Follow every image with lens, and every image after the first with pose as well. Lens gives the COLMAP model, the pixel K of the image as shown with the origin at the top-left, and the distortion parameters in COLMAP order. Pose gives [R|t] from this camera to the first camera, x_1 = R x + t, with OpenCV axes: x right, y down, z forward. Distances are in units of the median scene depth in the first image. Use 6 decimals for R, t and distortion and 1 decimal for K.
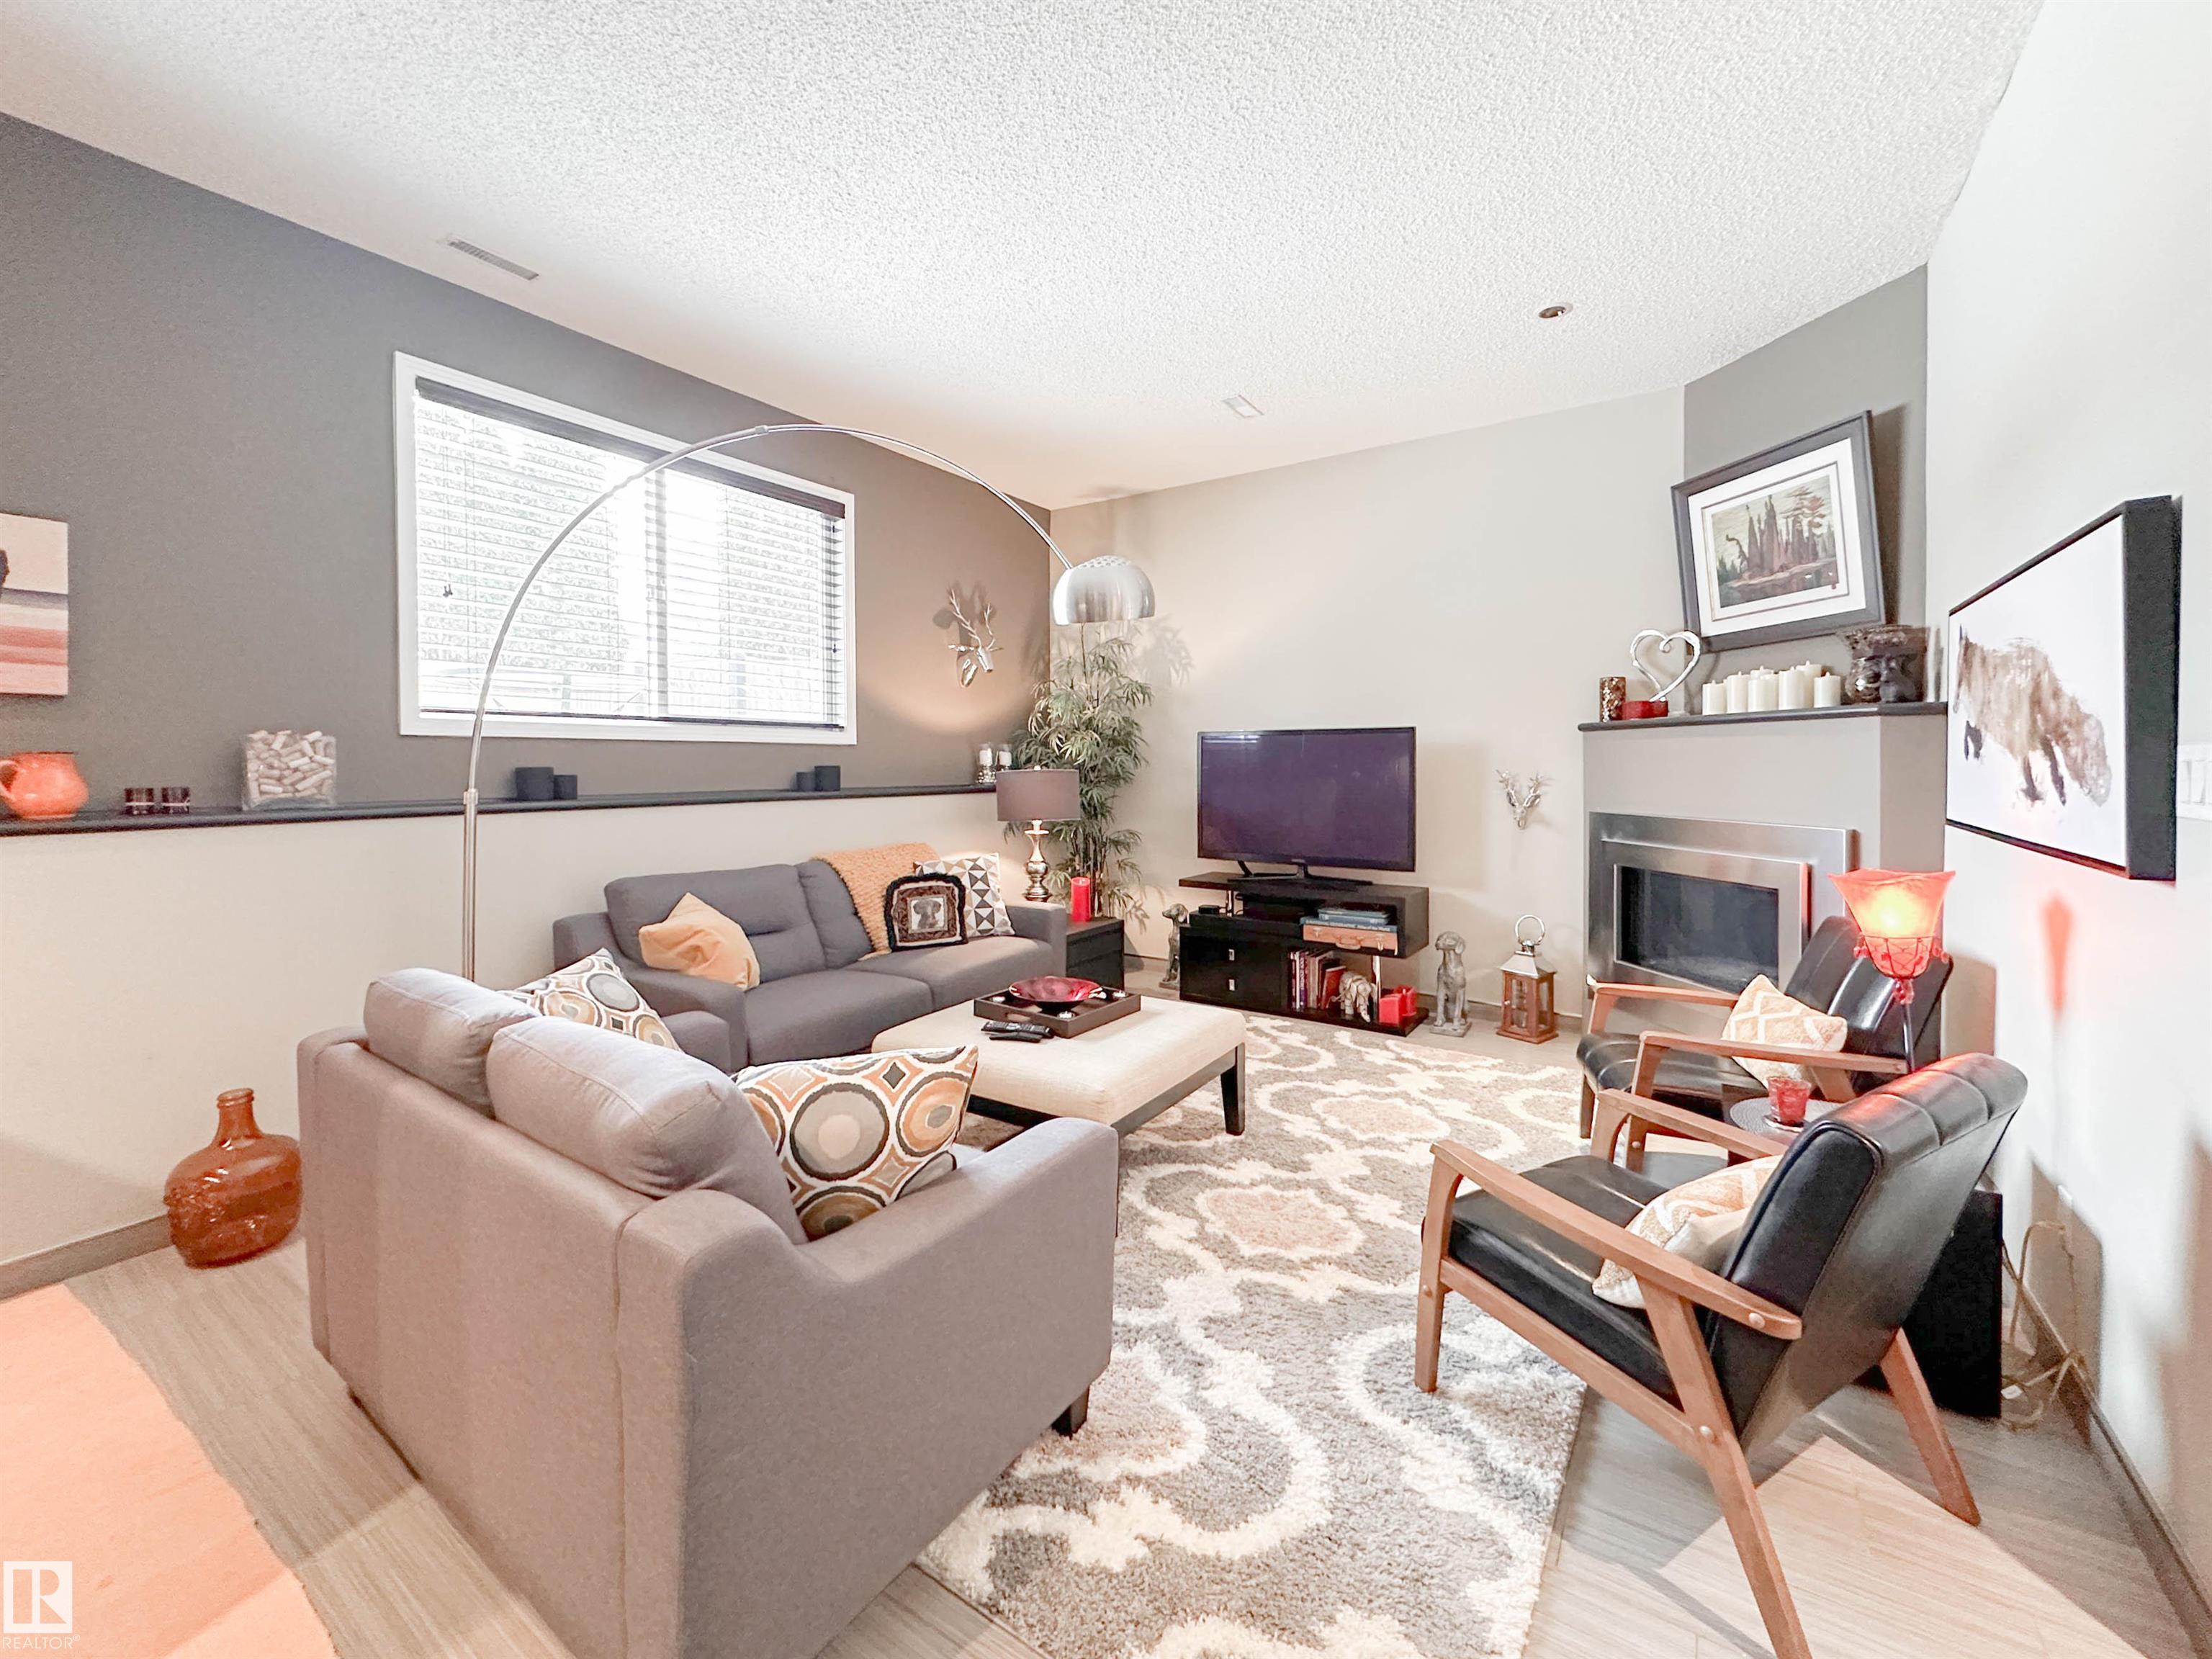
lens RADIAL K [[874.0, 0, 1119.7], [0, 874.0, 775.2], [0, 0, 1]] dist [0.001088, -0.000044]
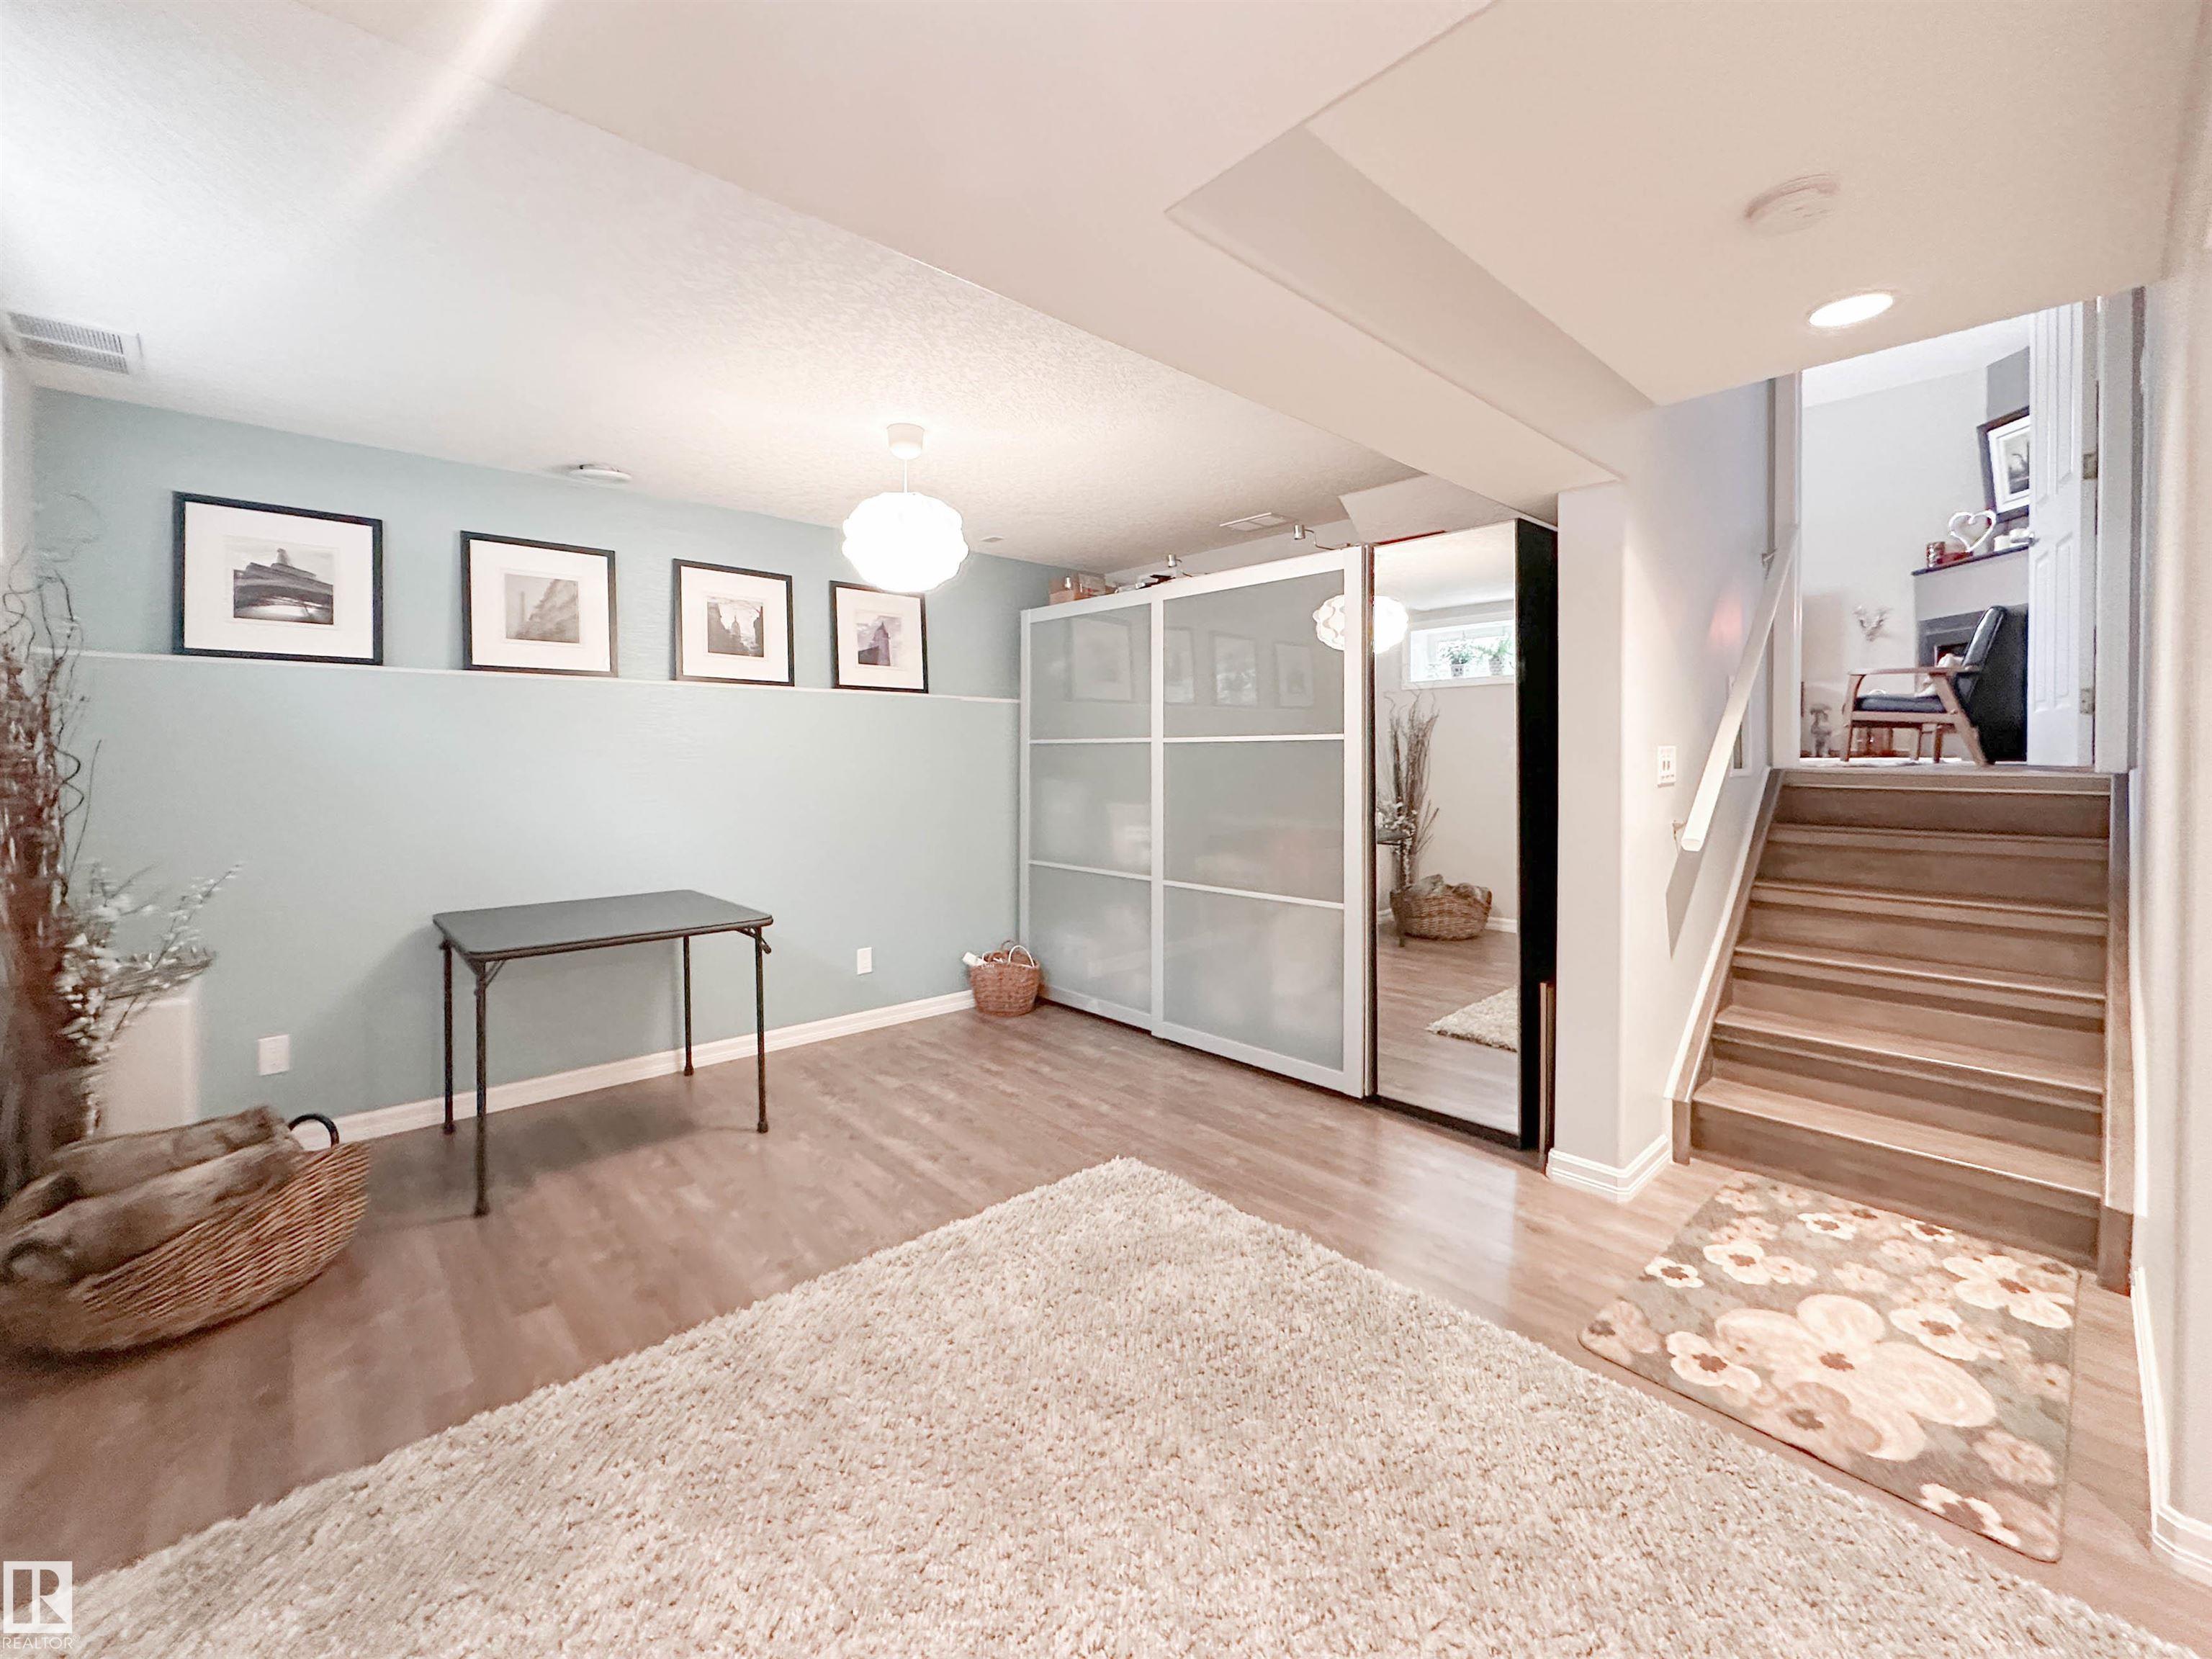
lens RADIAL K [[913.7, 0, 1094.2], [0, 913.7, 764.9], [0, 0, 1]] dist [-0.001695, -0.000372]
pose [[0.969194, 0.009222, -0.246126, -0.585778], [-0.010787, 0.999929, -0.005012, 0.352508], [0.246063, 0.007512, 0.969225, -1.127381]]
